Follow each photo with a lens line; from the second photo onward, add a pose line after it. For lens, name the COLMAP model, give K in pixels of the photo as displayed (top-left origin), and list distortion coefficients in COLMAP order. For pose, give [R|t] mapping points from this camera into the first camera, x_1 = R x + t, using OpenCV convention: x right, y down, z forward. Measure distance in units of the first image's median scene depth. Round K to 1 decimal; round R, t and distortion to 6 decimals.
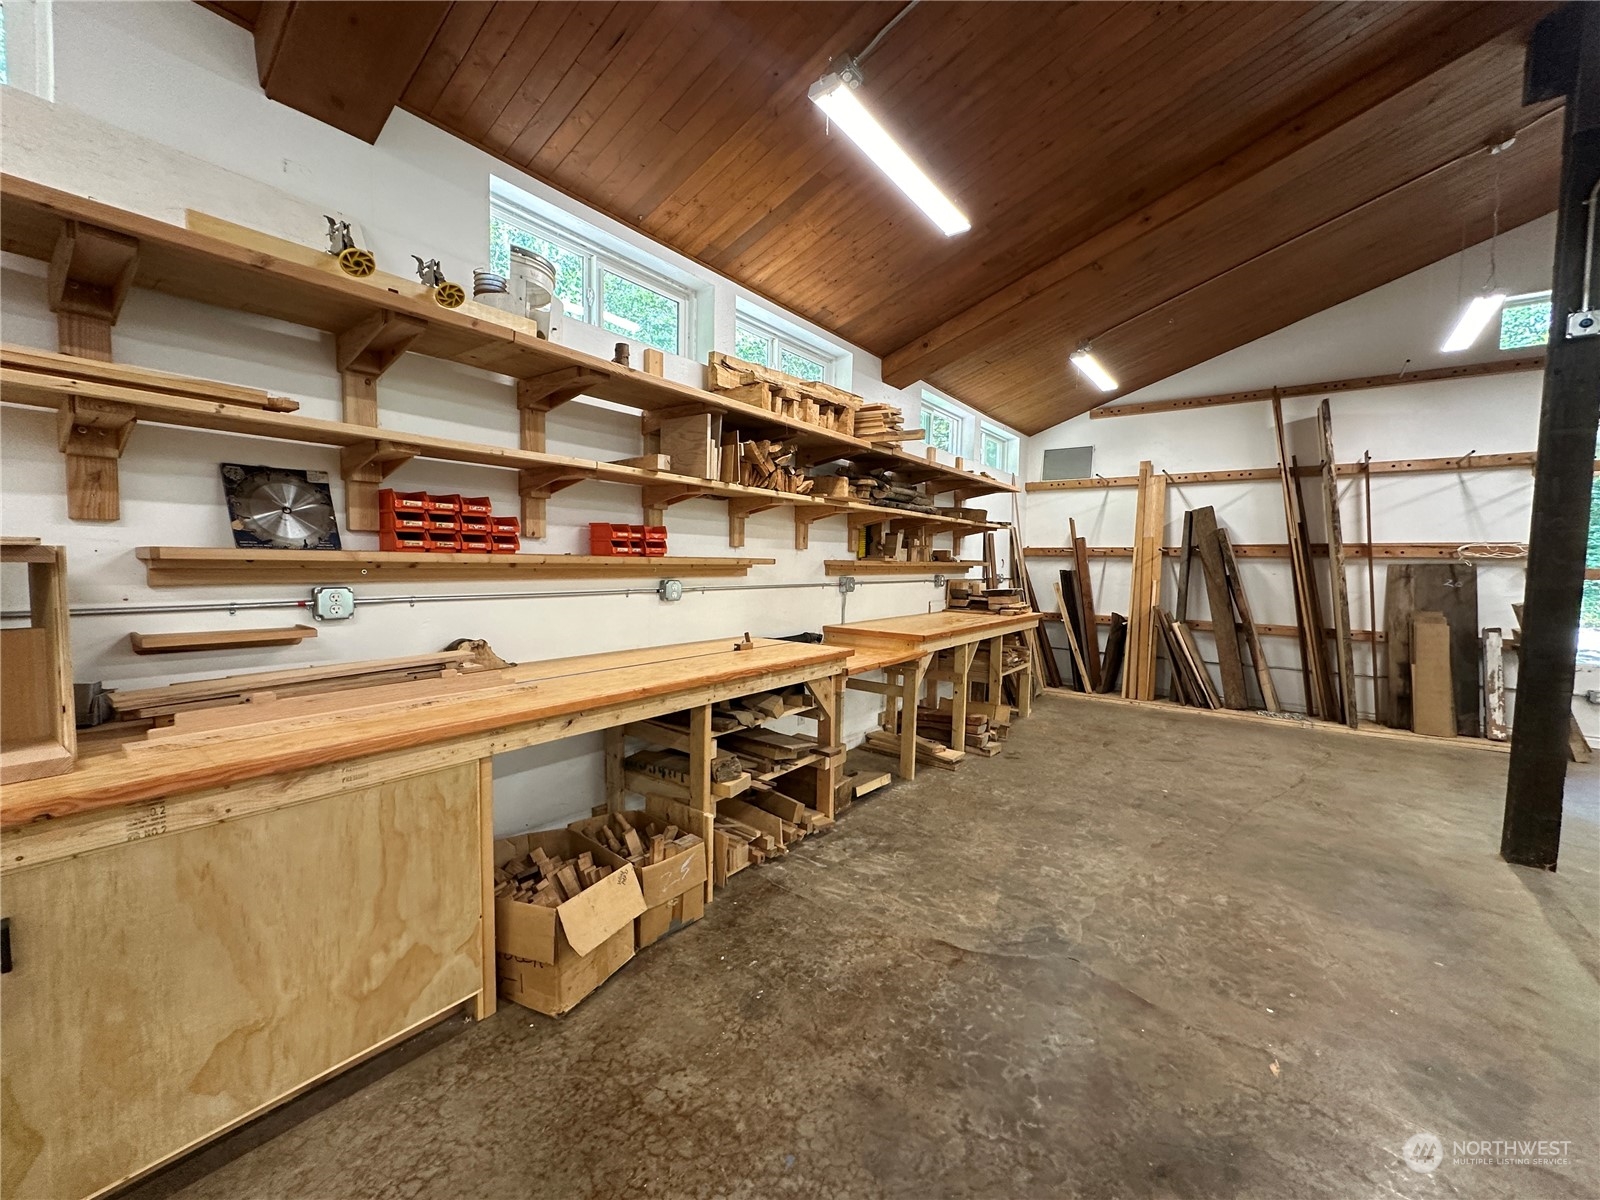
lens RADIAL K [[639.6, 0, 801.4], [0, 639.6, 607.6], [0, 0, 1]] dist [-0.000078, 0.000560]
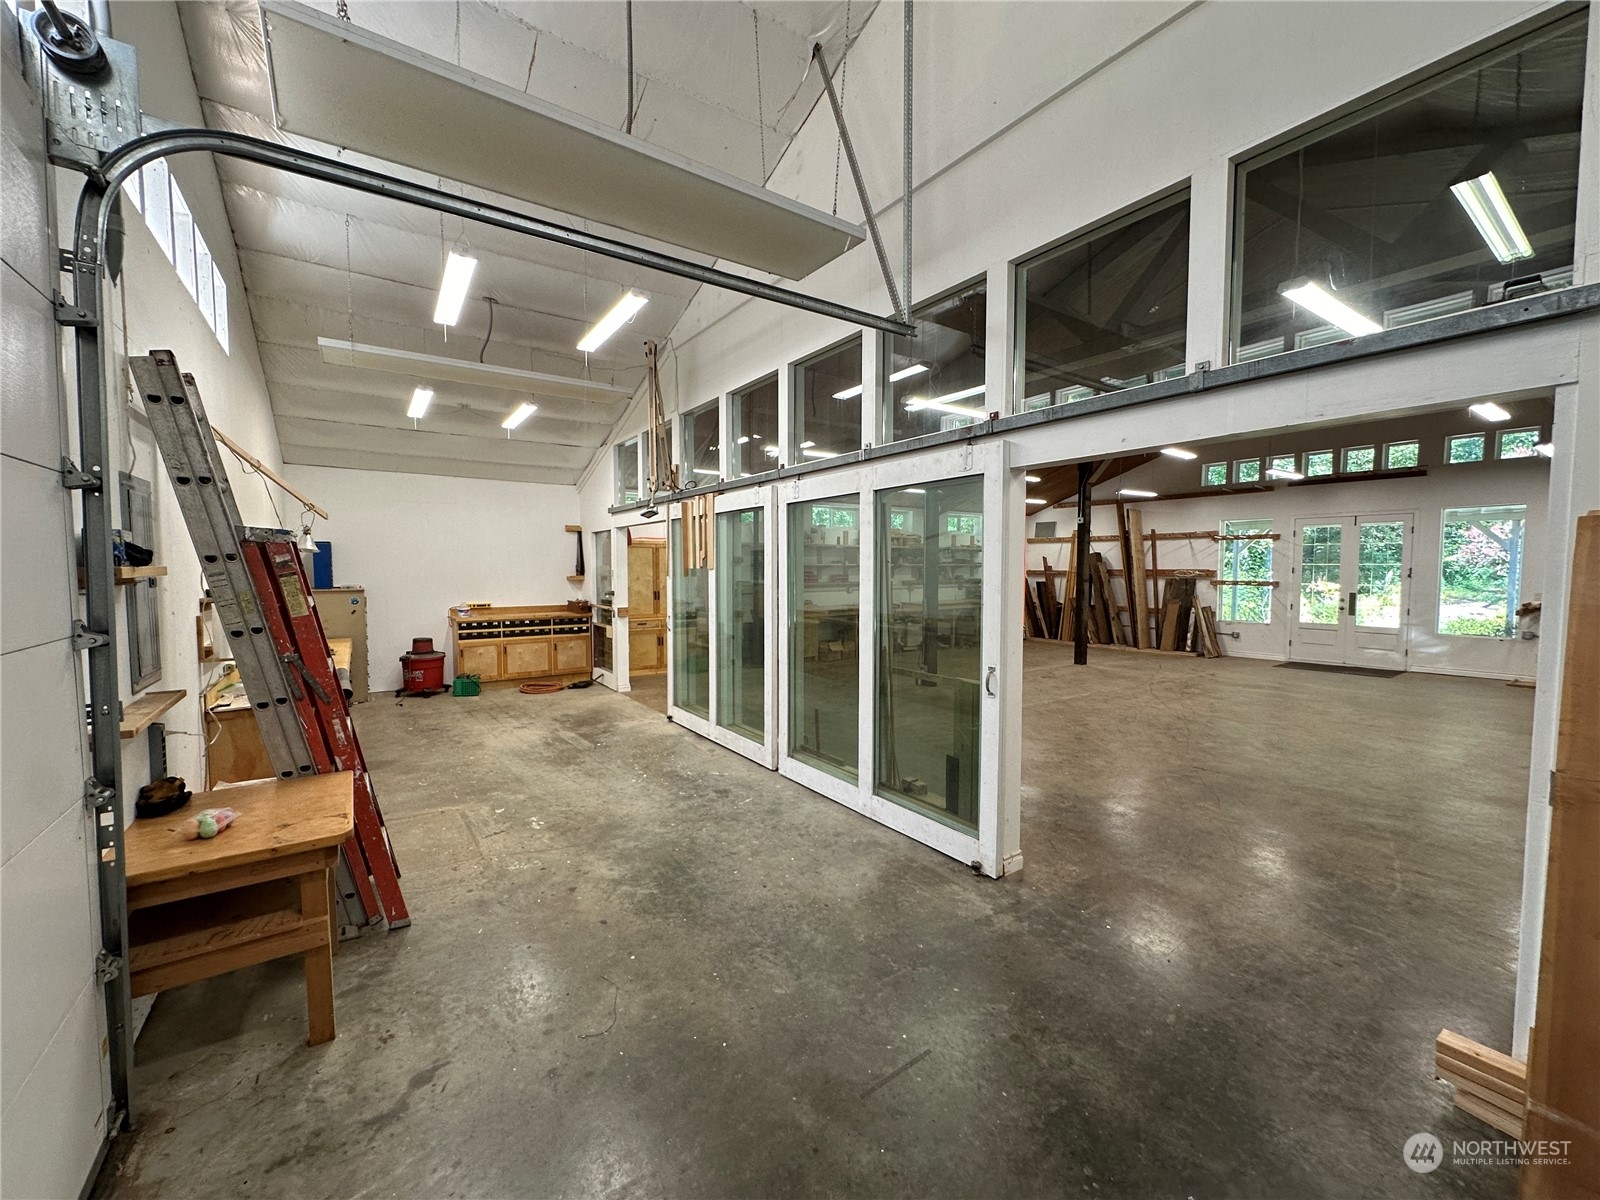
lens RADIAL K [[639.6, 0, 806.1], [0, 639.6, 600.0], [0, 0, 1]] dist [-0.000078, 0.000560]
pose [[0.951045, -0.001652, -0.309048, 0.405741], [-0.004132, 0.999828, -0.018060, 0.053815], [0.309025, 0.018453, 0.950875, -1.517637]]
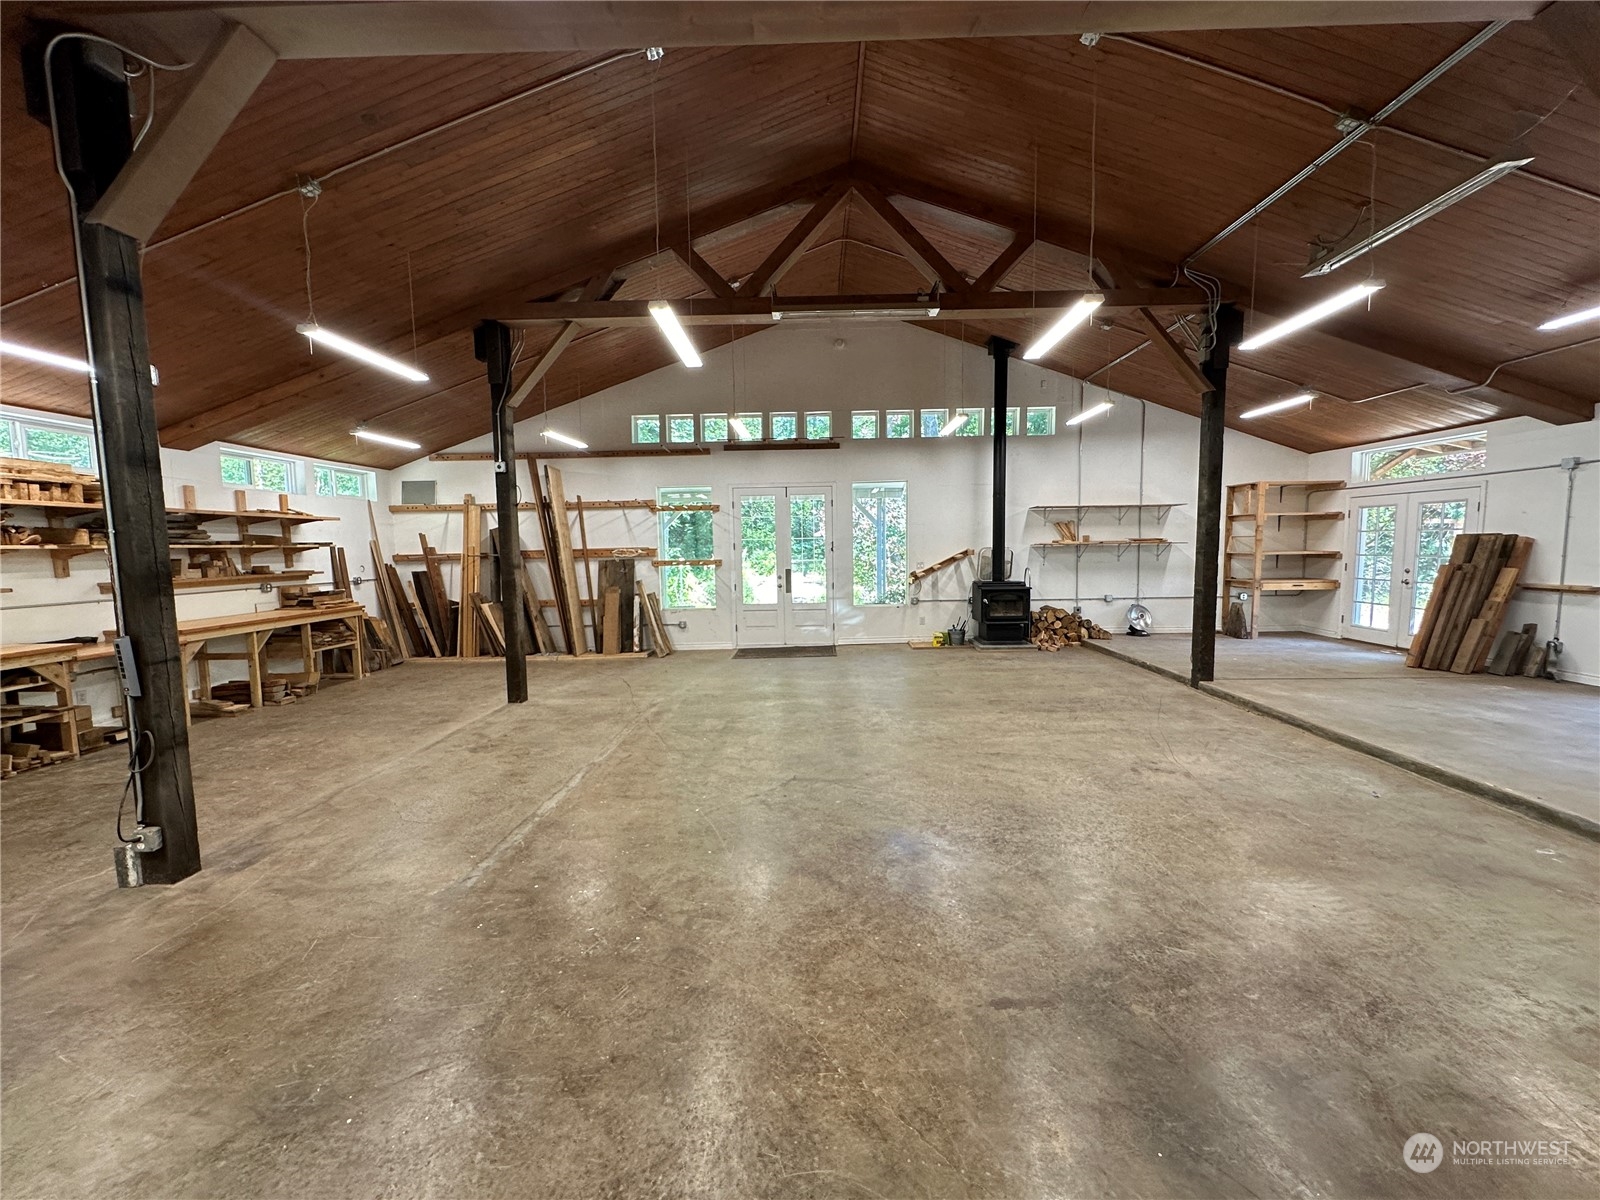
lens RADIAL K [[639.6, 0, 792.3], [0, 639.6, 602.8], [0, 0, 1]] dist [-0.000078, 0.000560]
pose [[0.820209, -0.083660, 0.565913, 0.353437], [0.074935, 0.996437, 0.038698, 0.019513], [-0.567134, 0.010666, 0.823556, -0.721899]]
